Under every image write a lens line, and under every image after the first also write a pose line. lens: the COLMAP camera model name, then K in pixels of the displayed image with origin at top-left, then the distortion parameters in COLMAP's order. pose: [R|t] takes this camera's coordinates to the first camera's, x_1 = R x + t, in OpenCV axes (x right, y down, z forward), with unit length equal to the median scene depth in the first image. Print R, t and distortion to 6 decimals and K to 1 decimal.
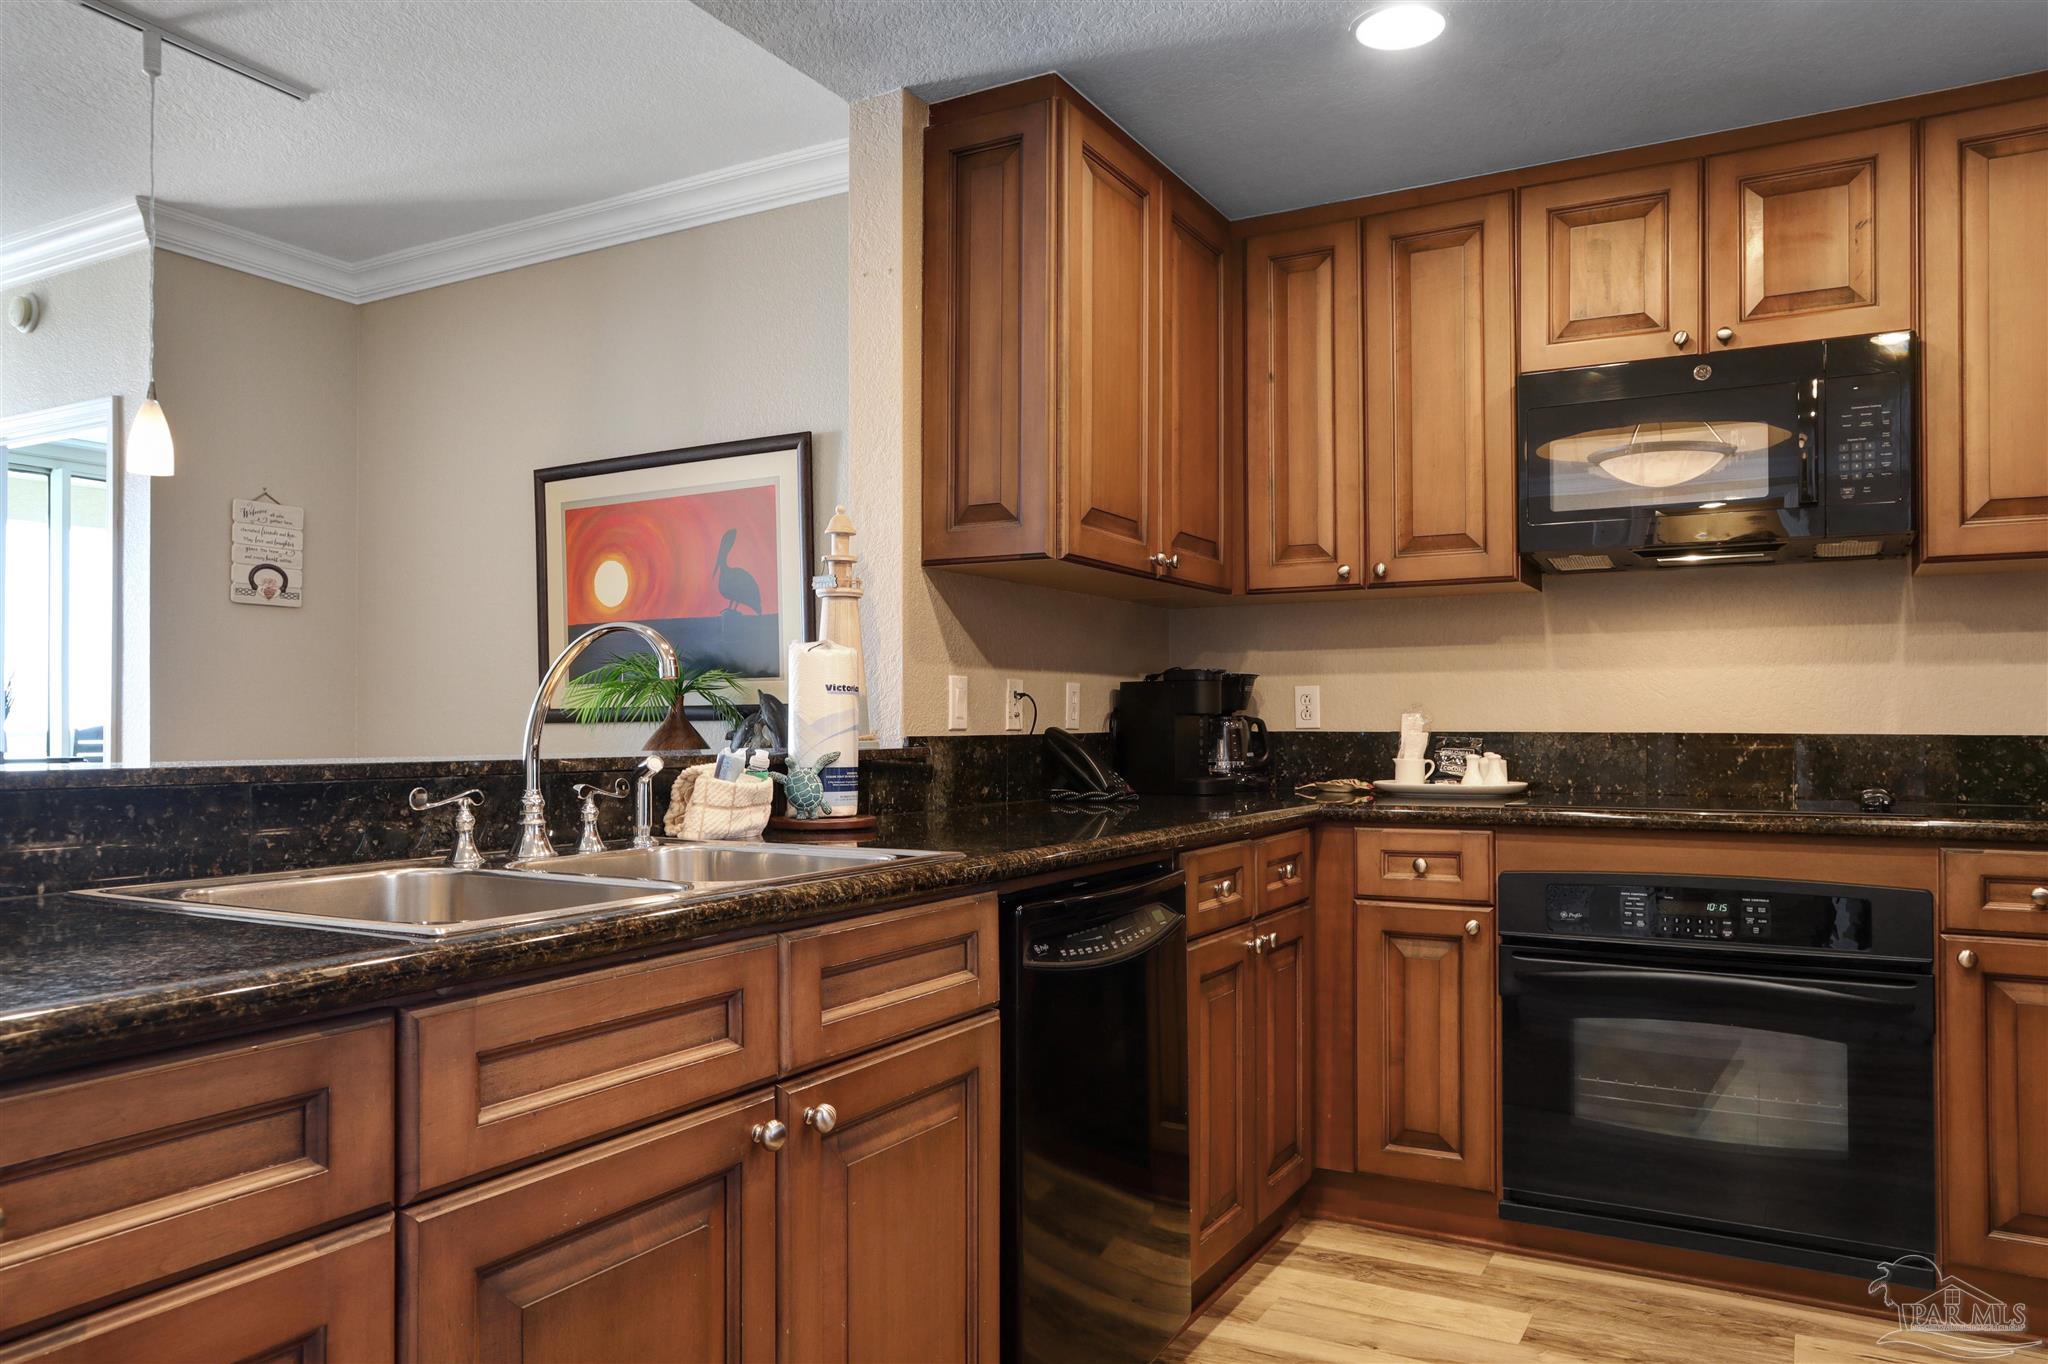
lens RADIAL K [[1417.2, 0, 1024.0], [0, 1417.2, 682.0], [0, 0, 1]] dist [-0.015430, 0.005758]
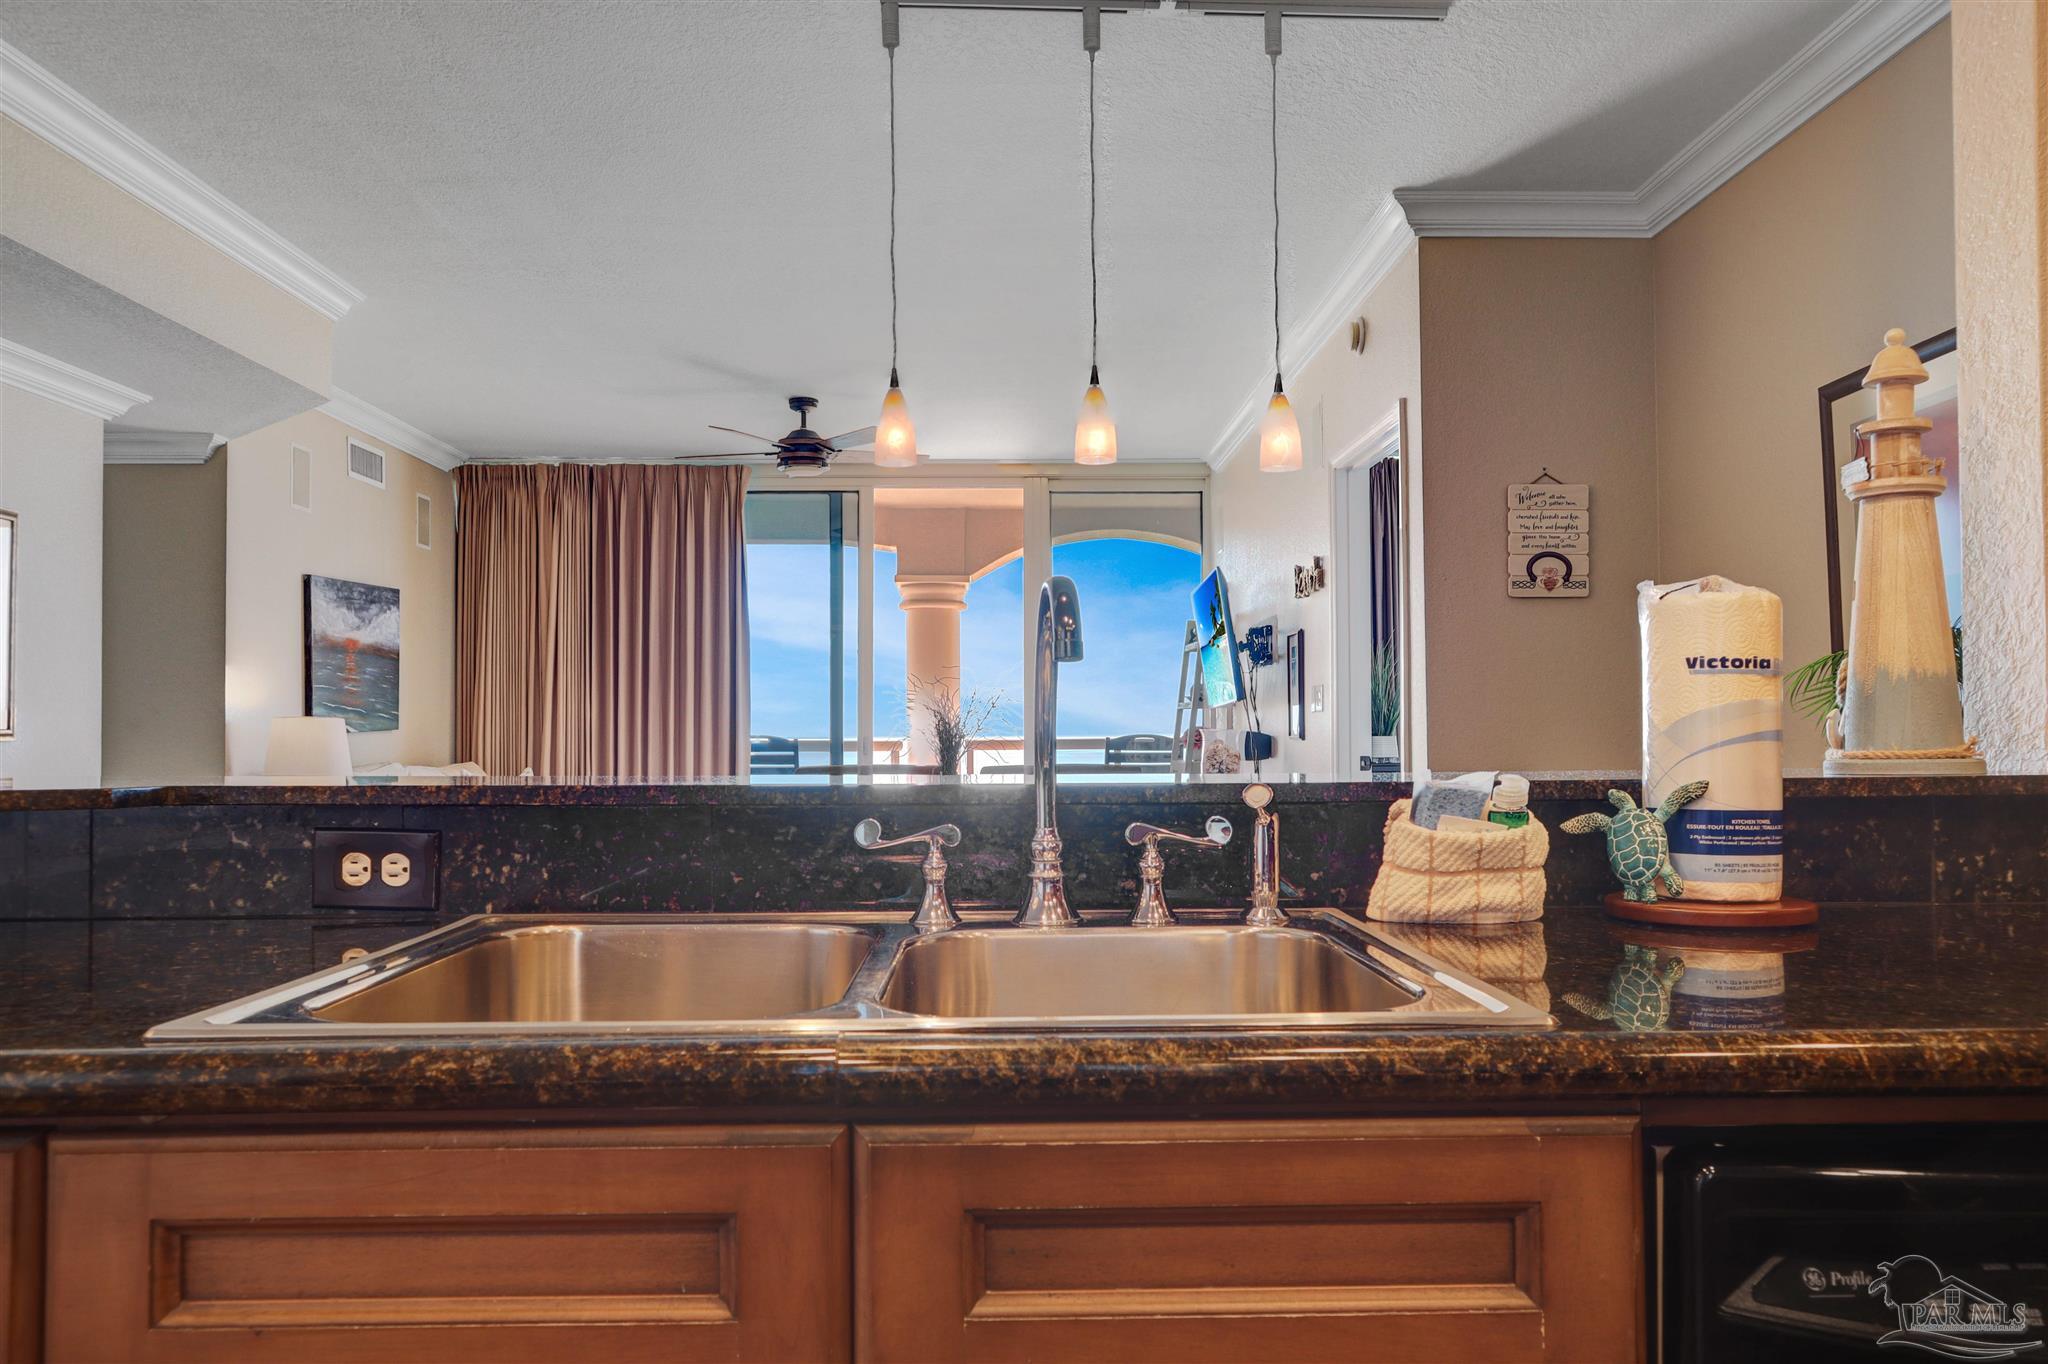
lens RADIAL K [[1481.7, 0, 1024.0], [0, 1481.7, 682.0], [0, 0, 1]] dist [-0.010843, 0.005711]
pose [[0.508802, -0.032147, -0.860283, 0.159508], [0.031747, 0.999323, -0.018566, 0.009898], [0.860298, -0.017865, 0.509478, 0.352595]]
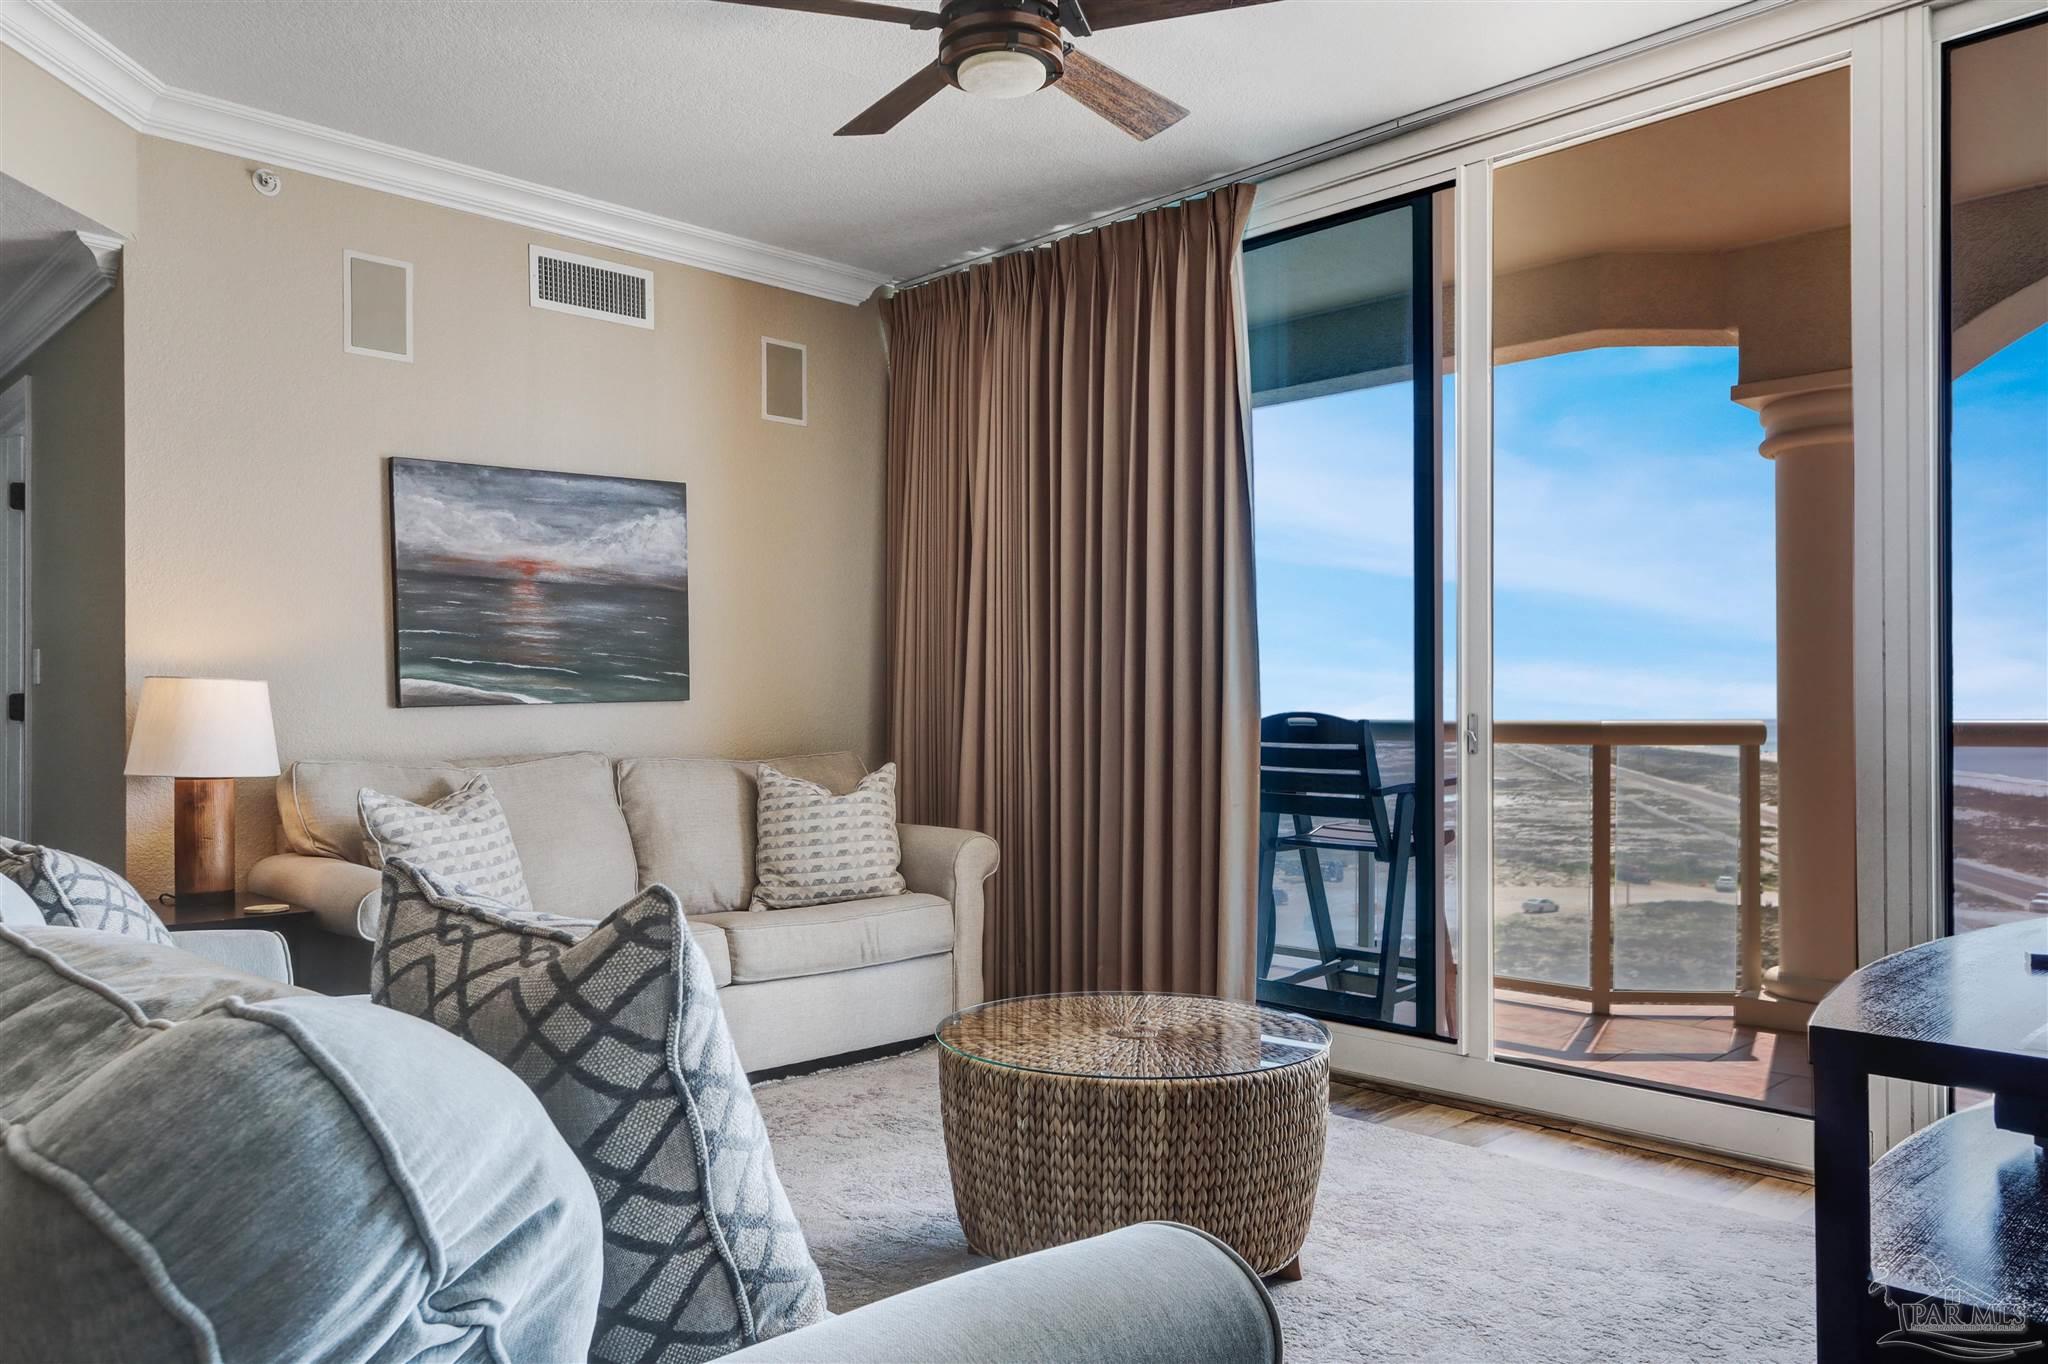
lens RADIAL K [[1491.7, 0, 1056.7], [0, 1491.7, 697.9], [0, 0, 1]] dist [0.004946, 0.001602]
pose [[-0.278834, -0.011185, -0.960274, -1.003318], [0.029596, 0.999357, -0.020234, 0.050207], [0.959883, -0.034063, -0.278324, 1.486620]]
